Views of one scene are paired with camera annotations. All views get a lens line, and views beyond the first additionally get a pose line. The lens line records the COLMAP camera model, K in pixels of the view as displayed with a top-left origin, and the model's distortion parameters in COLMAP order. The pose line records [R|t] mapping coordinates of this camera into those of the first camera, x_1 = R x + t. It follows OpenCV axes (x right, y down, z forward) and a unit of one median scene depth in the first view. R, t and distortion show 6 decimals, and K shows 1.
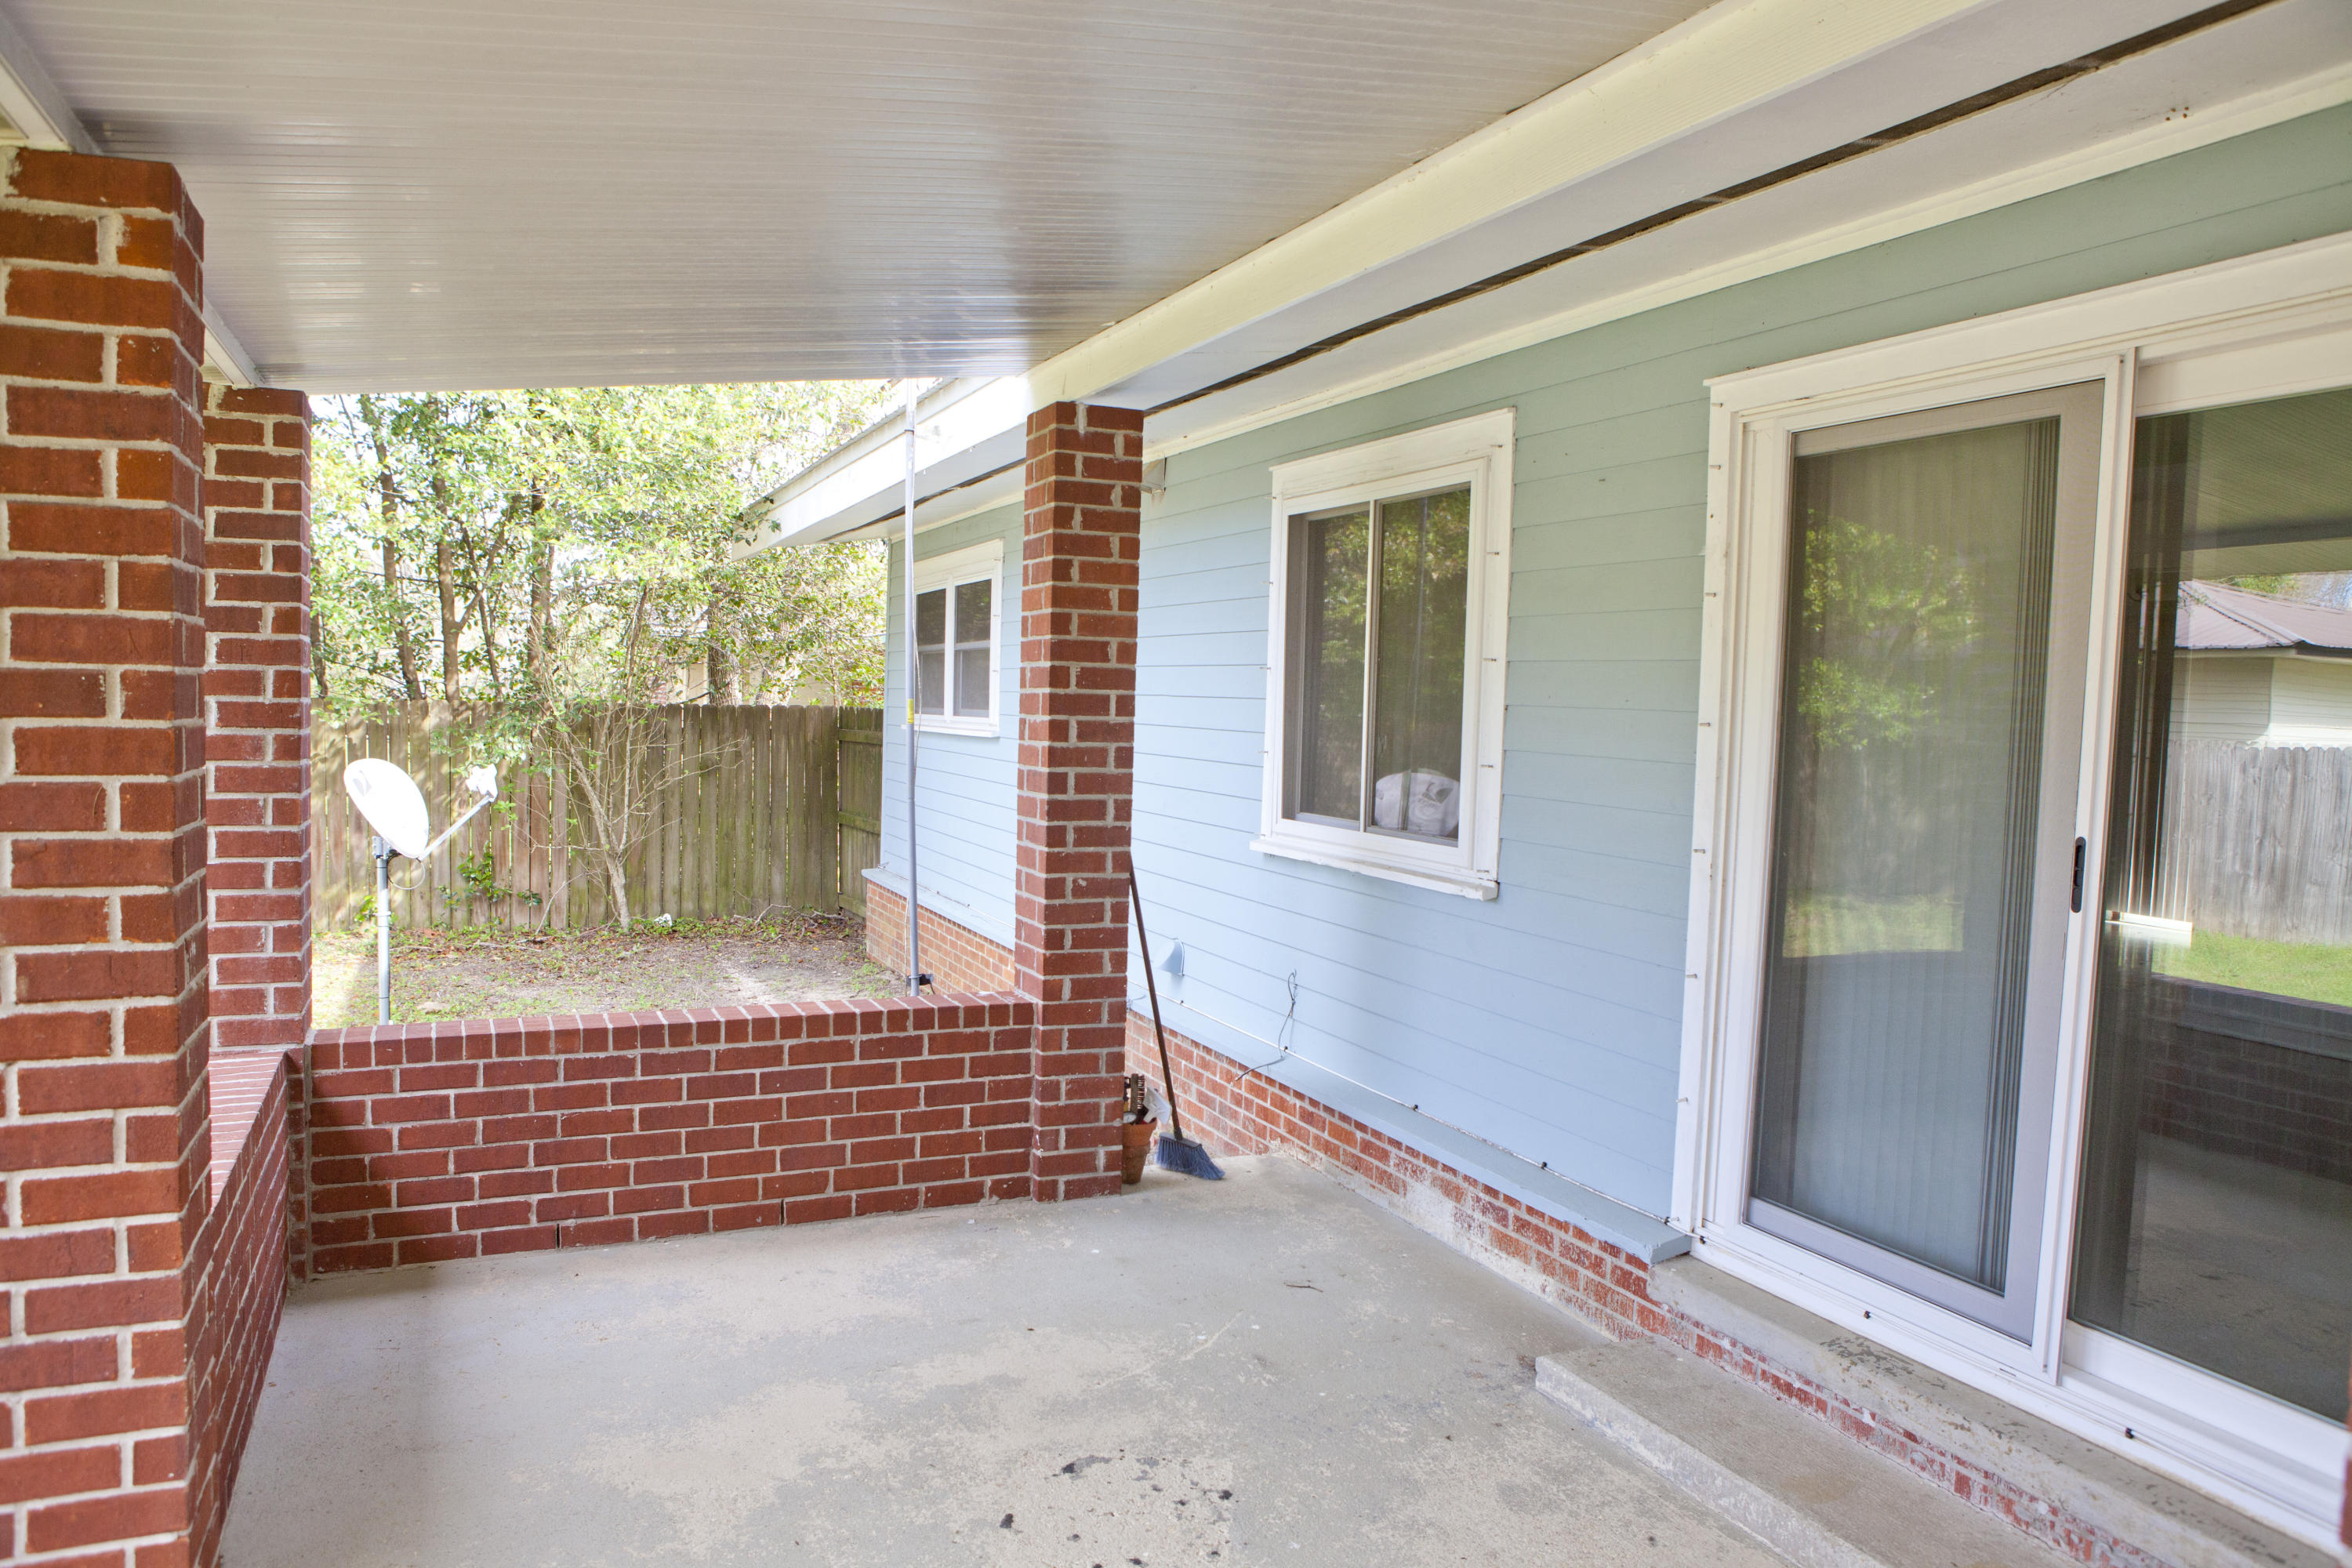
lens RADIAL K [[1605.9, 0, 1182.6], [0, 1605.9, 792.8], [0, 0, 1]] dist [-0.112593, 0.087620]
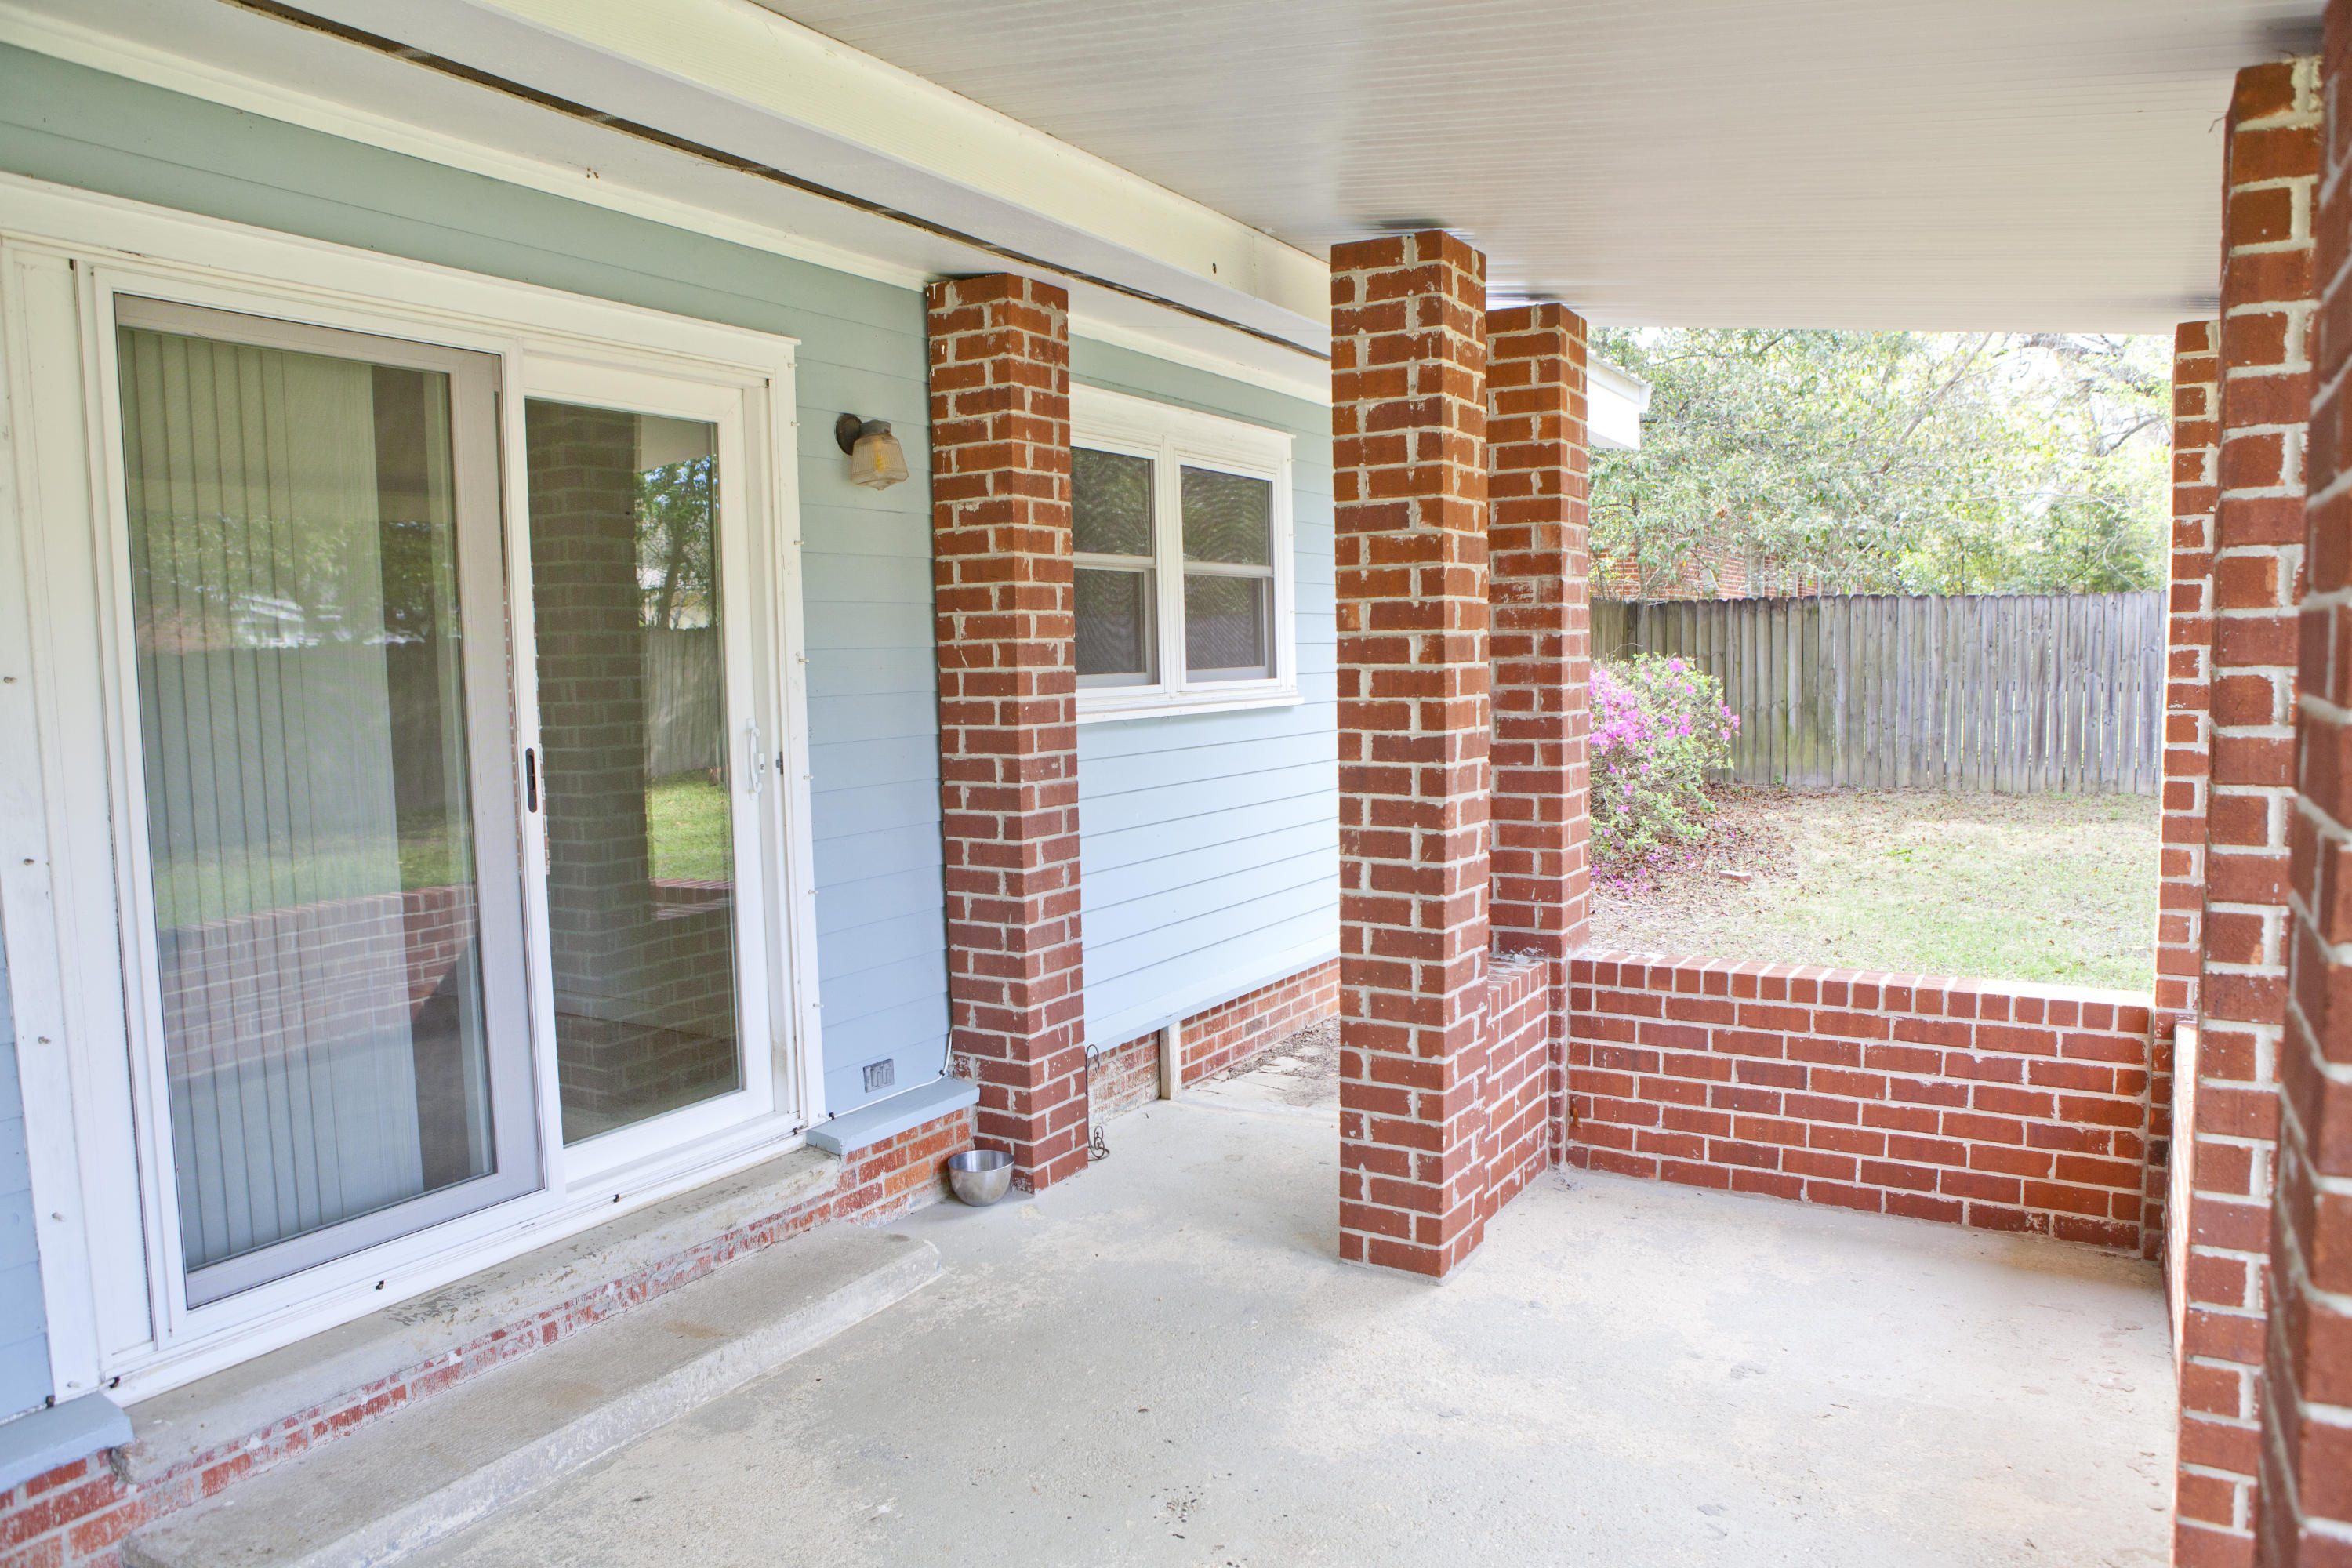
lens RADIAL K [[1605.9, 0, 1182.6], [0, 1605.9, 792.8], [0, 0, 1]] dist [-0.112593, 0.087620]
pose [[-0.573426, -0.101196, 0.812983, -0.598474], [0.045752, 0.986838, 0.155107, -0.089457], [-0.817979, 0.126137, -0.561249, 1.121596]]
